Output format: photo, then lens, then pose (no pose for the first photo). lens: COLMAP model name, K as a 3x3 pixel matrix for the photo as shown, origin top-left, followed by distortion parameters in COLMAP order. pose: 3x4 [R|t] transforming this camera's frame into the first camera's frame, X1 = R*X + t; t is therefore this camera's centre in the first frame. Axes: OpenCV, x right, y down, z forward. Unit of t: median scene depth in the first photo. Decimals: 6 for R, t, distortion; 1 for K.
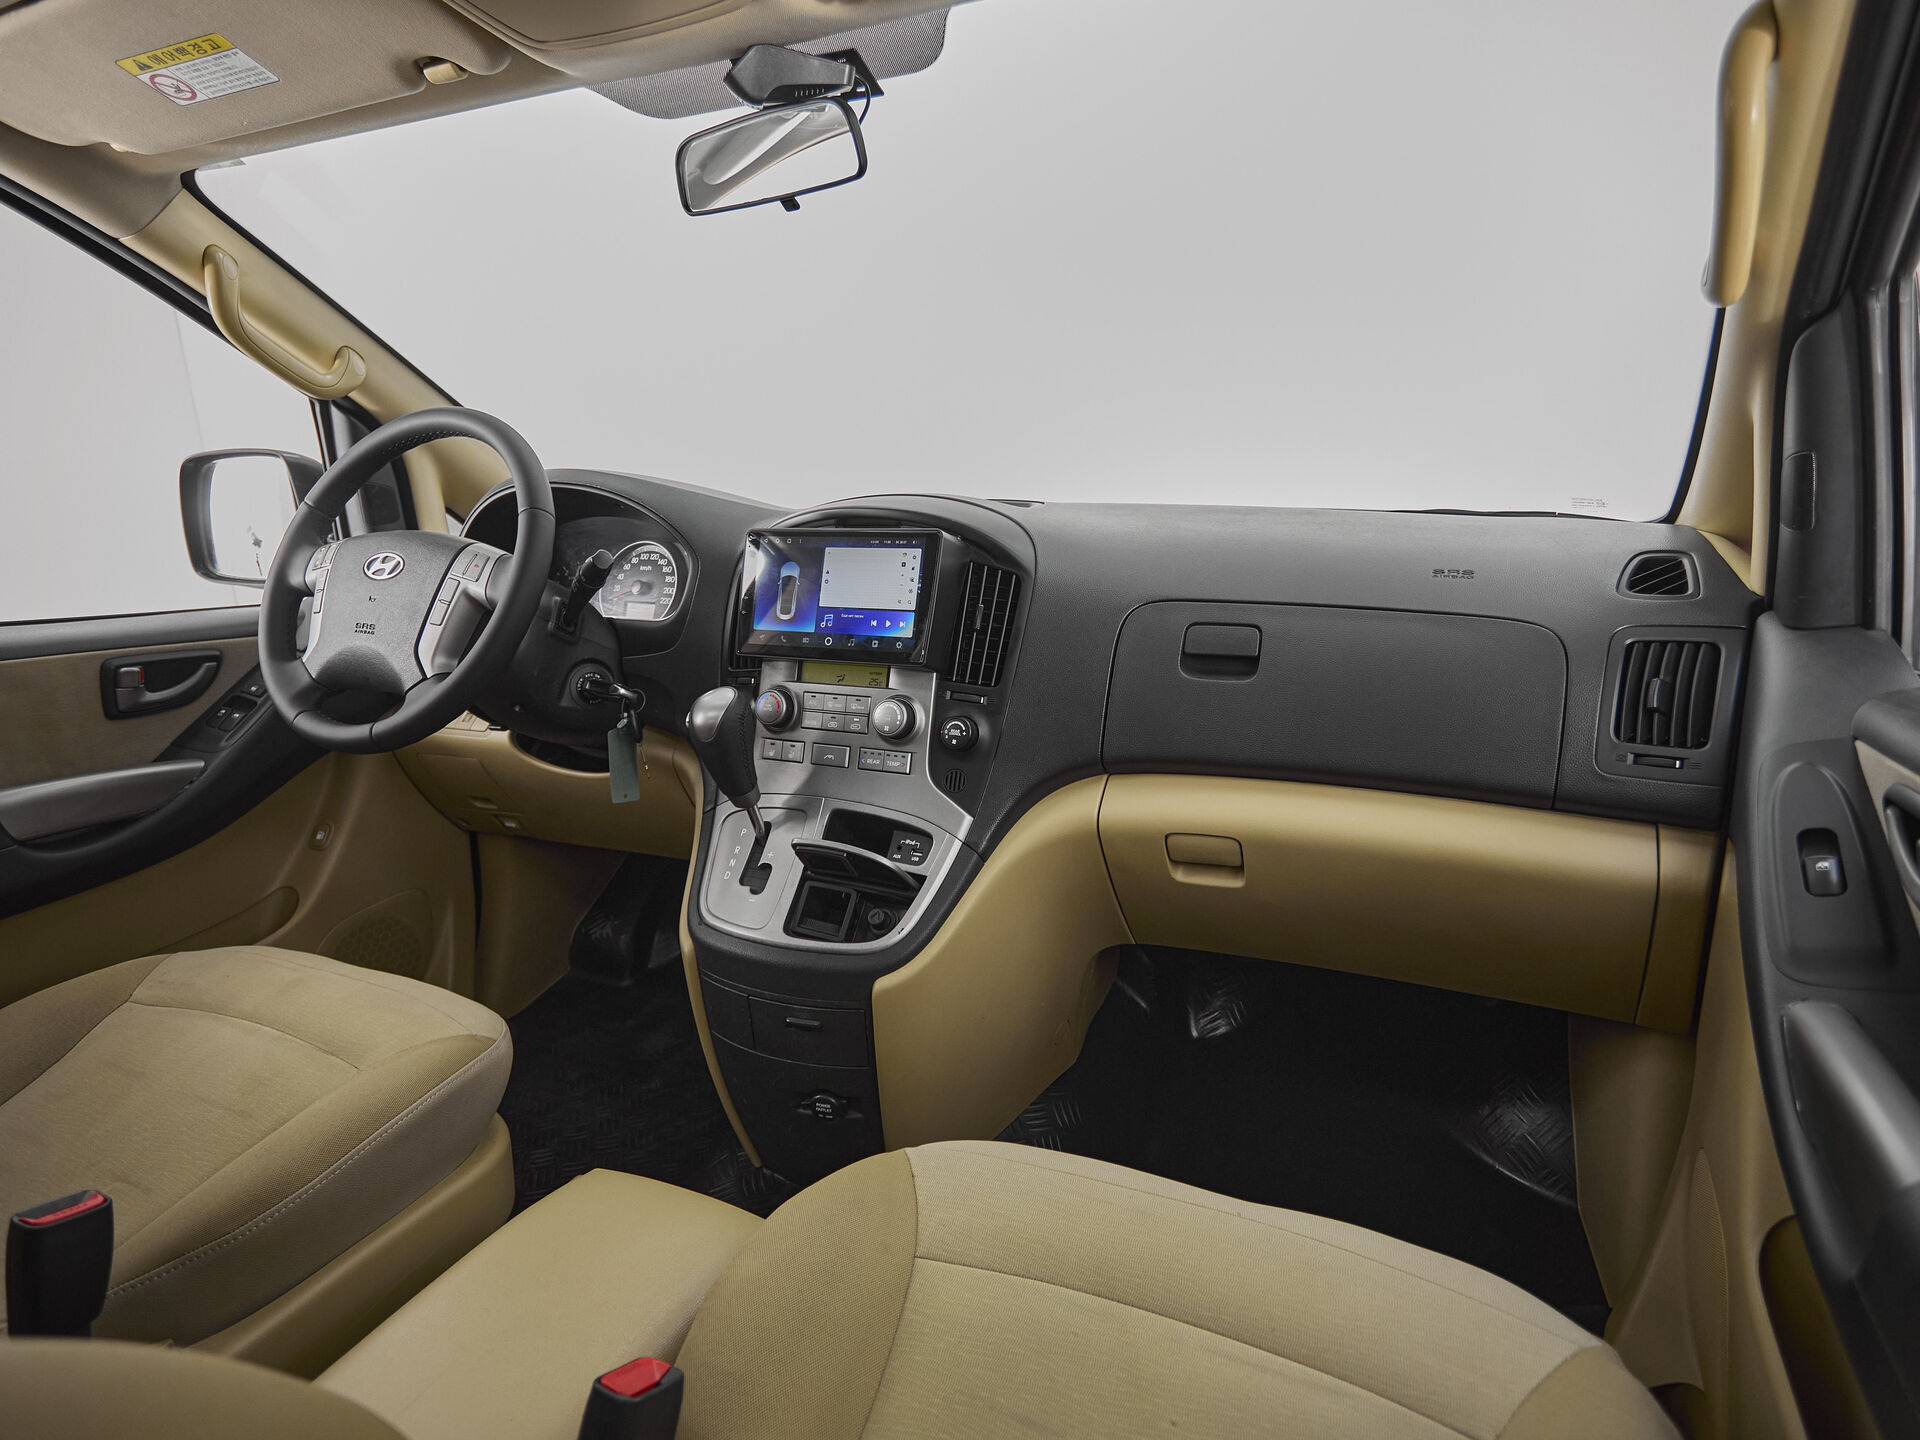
lens RADIAL K [[1092.5, 0, 982.8], [0, 1092.5, 728.6], [0, 0, 1]] dist [-0.001311, -0.000959]
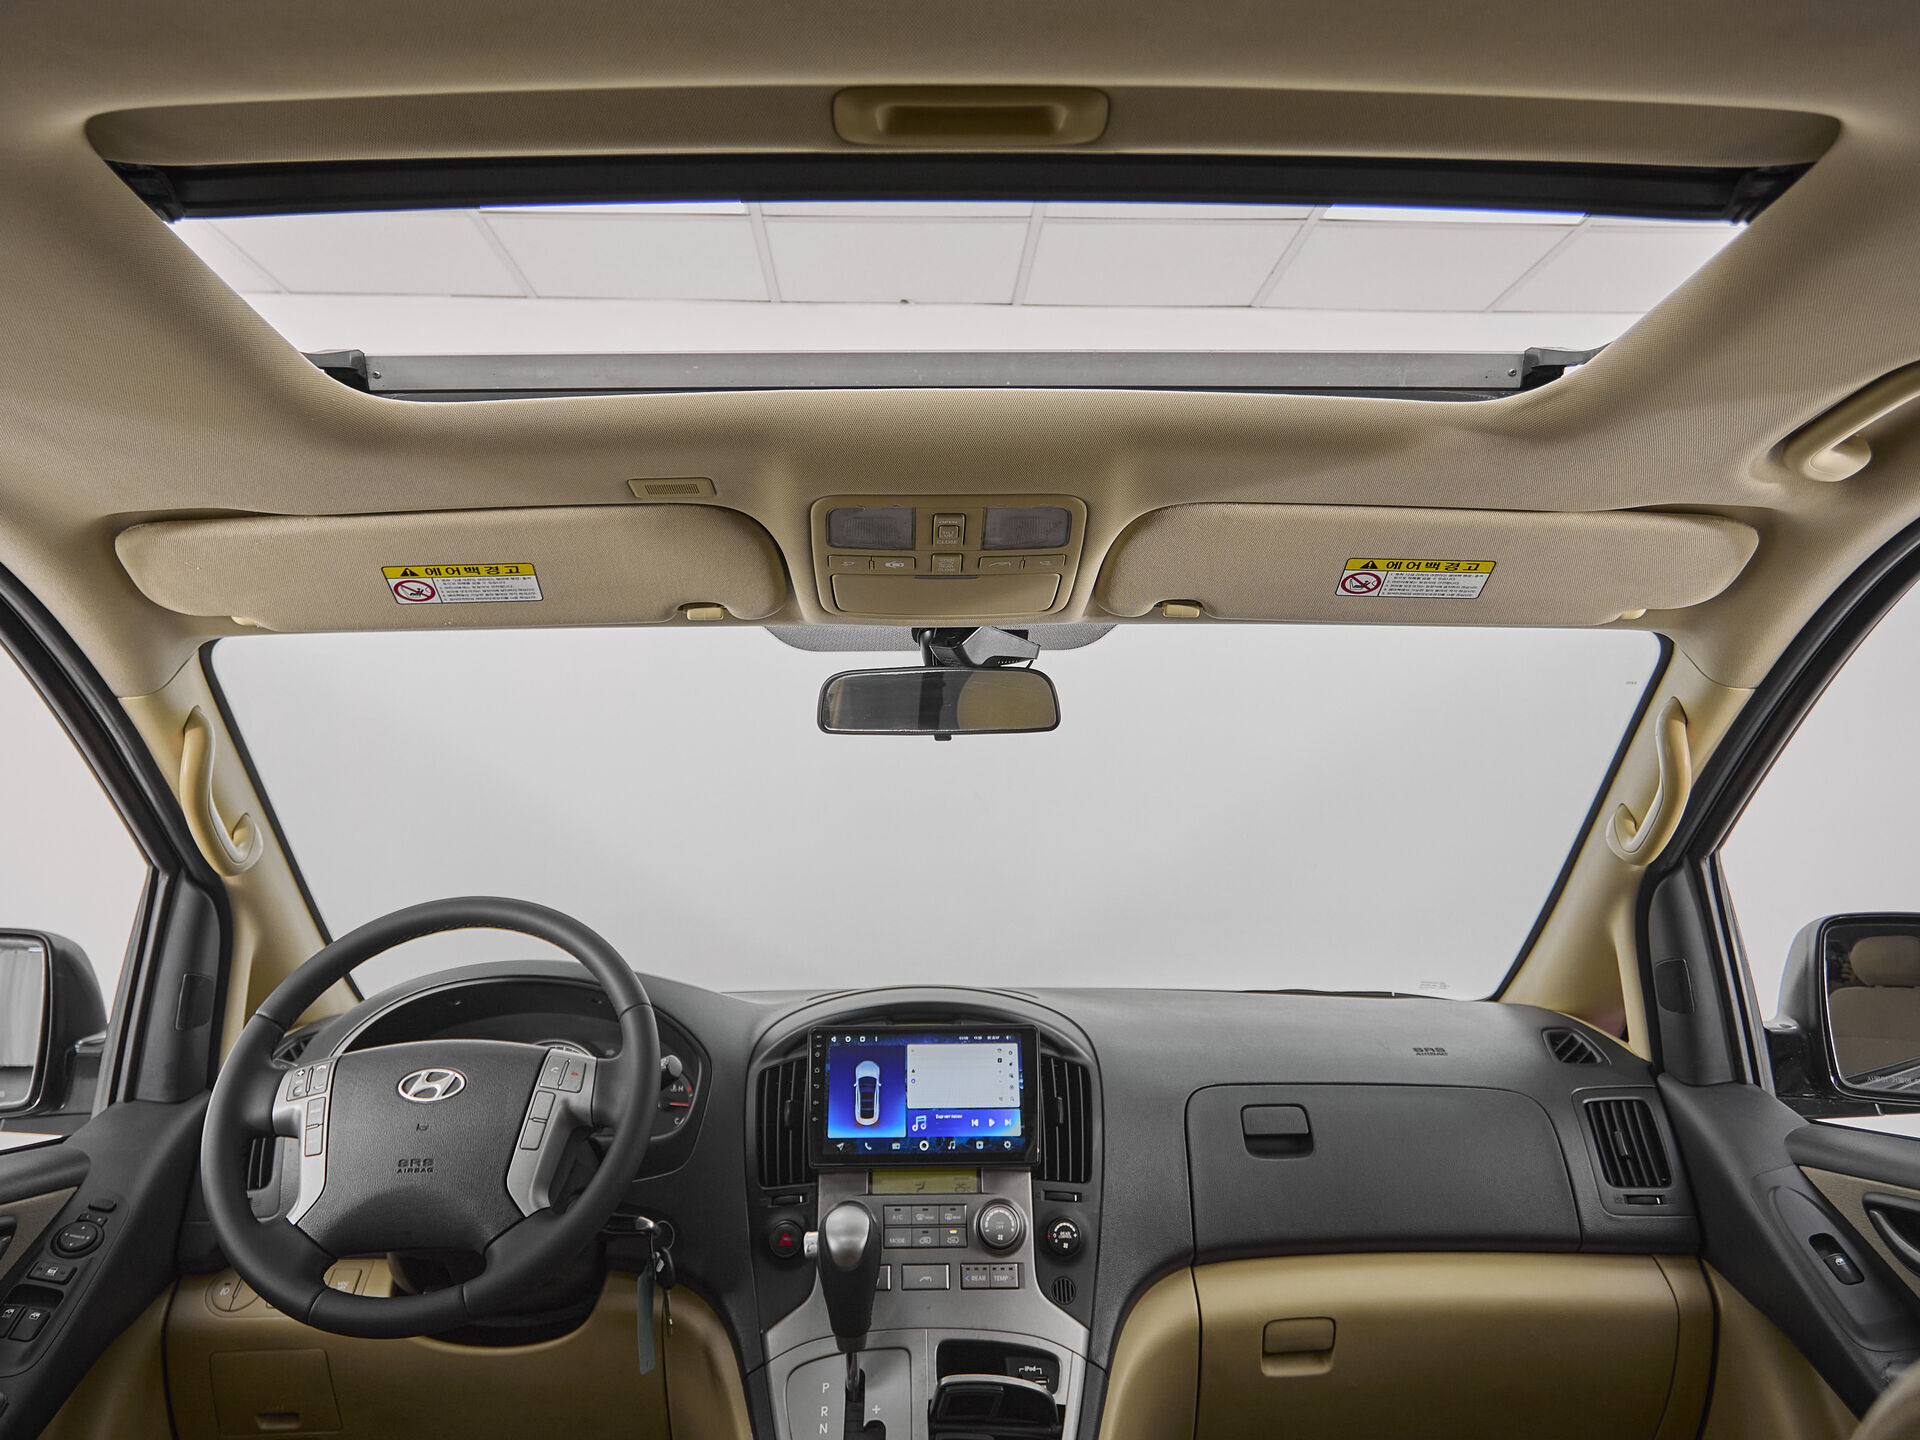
lens RADIAL K [[1320.4, 0, 932.0], [0, 1320.4, 638.0], [0, 0, 1]] dist [-0.000941, -0.001144]
pose [[0.901736, 0.096743, 0.421322, -0.674942], [0.090689, 0.910611, -0.403191, -0.017605], [-0.422667, 0.401782, 0.812357, -0.131272]]
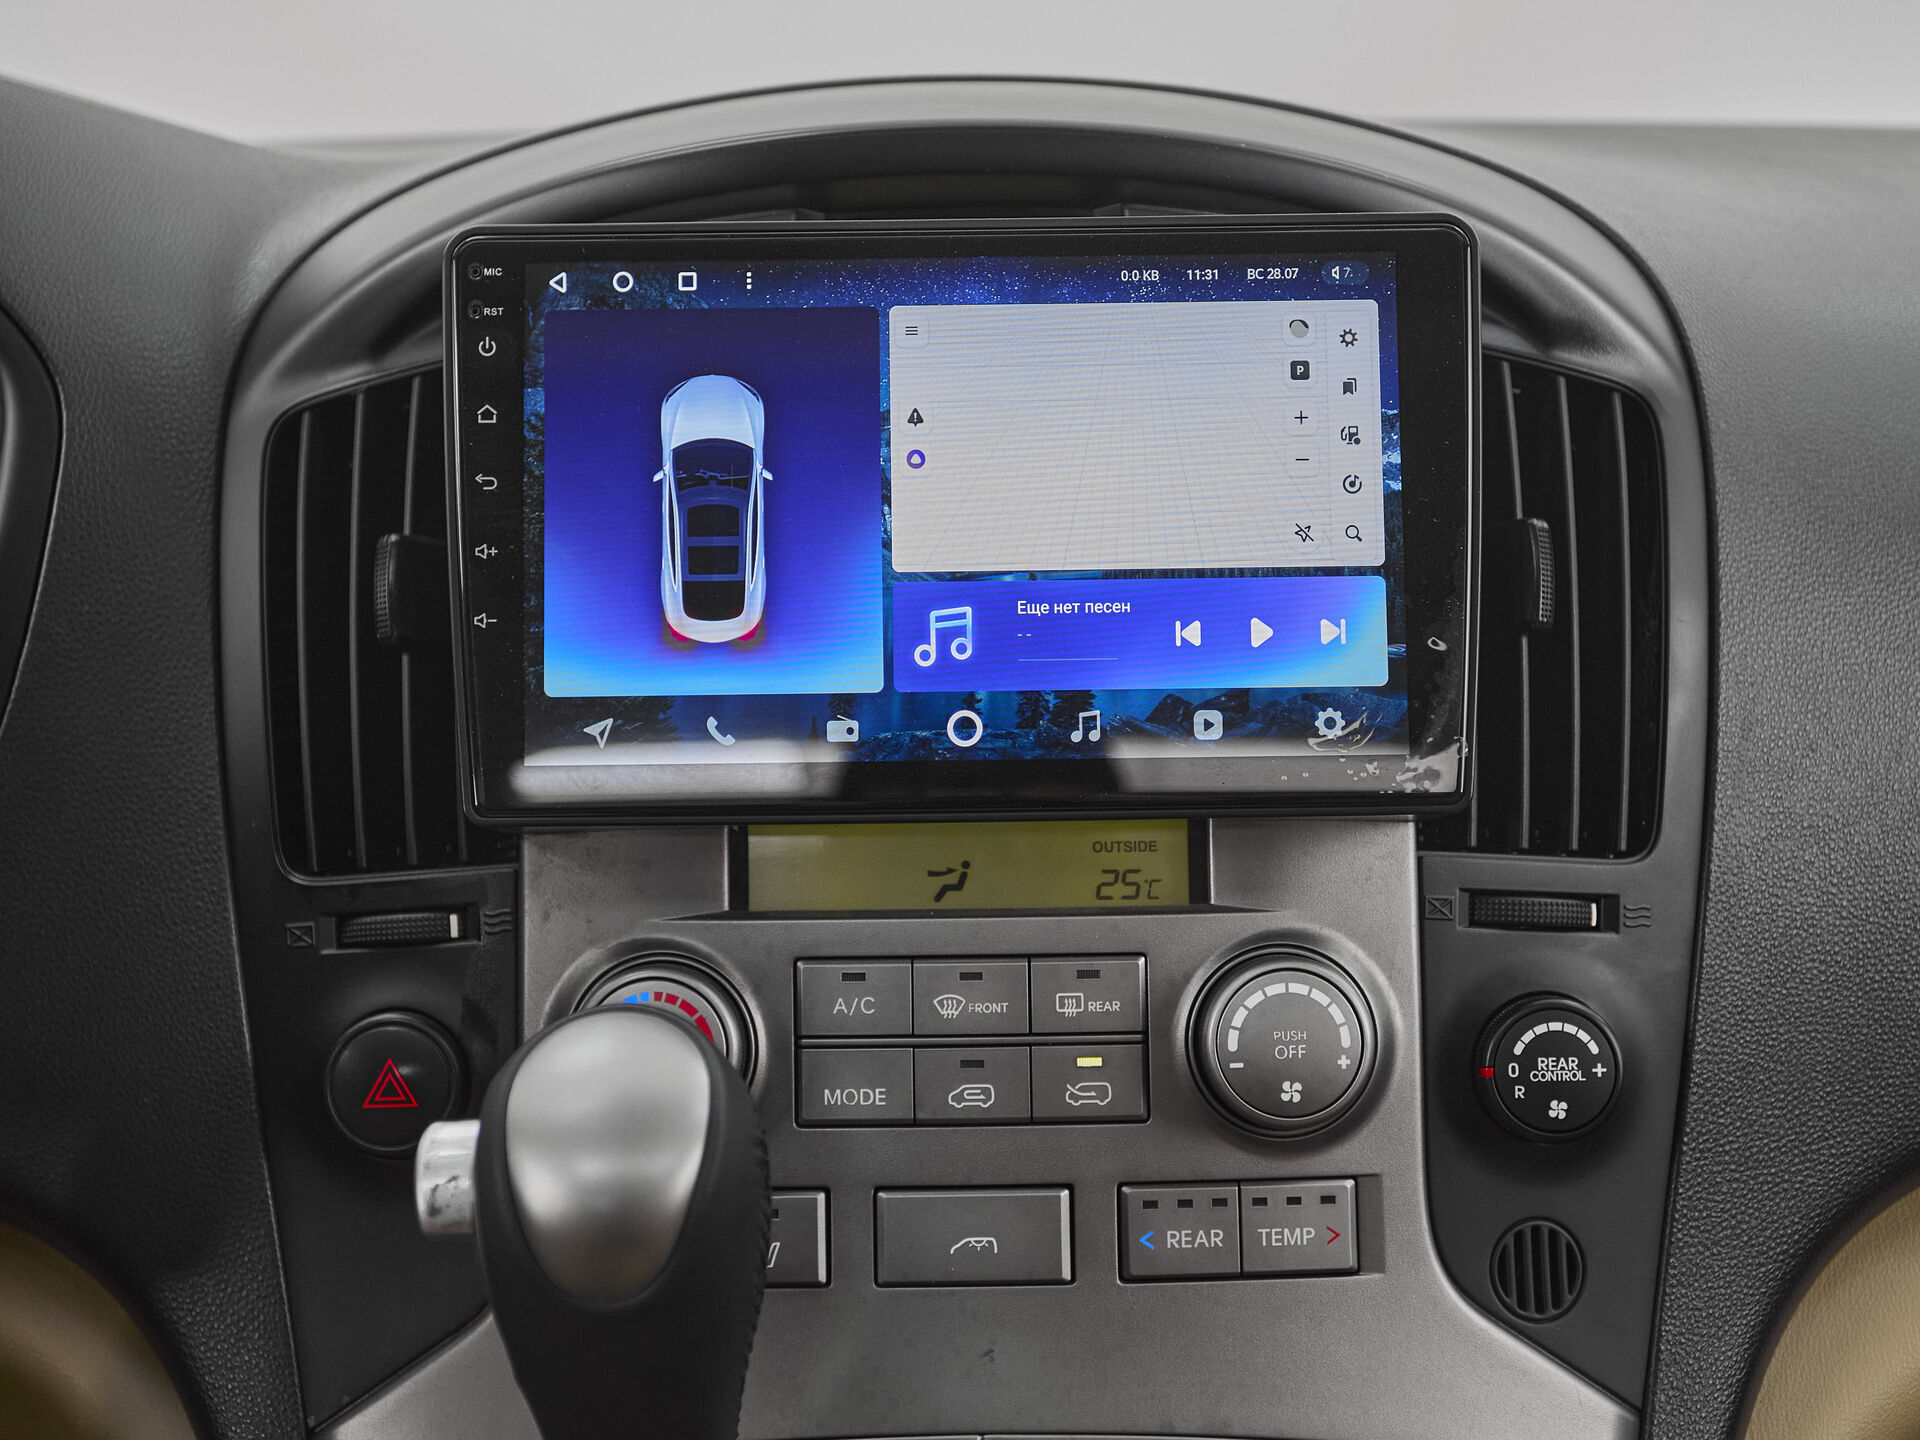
lens RADIAL K [[2863.8, 0, 961.7], [0, 2863.8, 653.3], [0, 0, 1]] dist [0.026707, 0.034910]
pose [[0.905425, -0.080152, 0.416870, -0.385109], [0.092988, 0.995611, -0.010541, -0.089741], [-0.414196, 0.048308, 0.908905, 0.476874]]
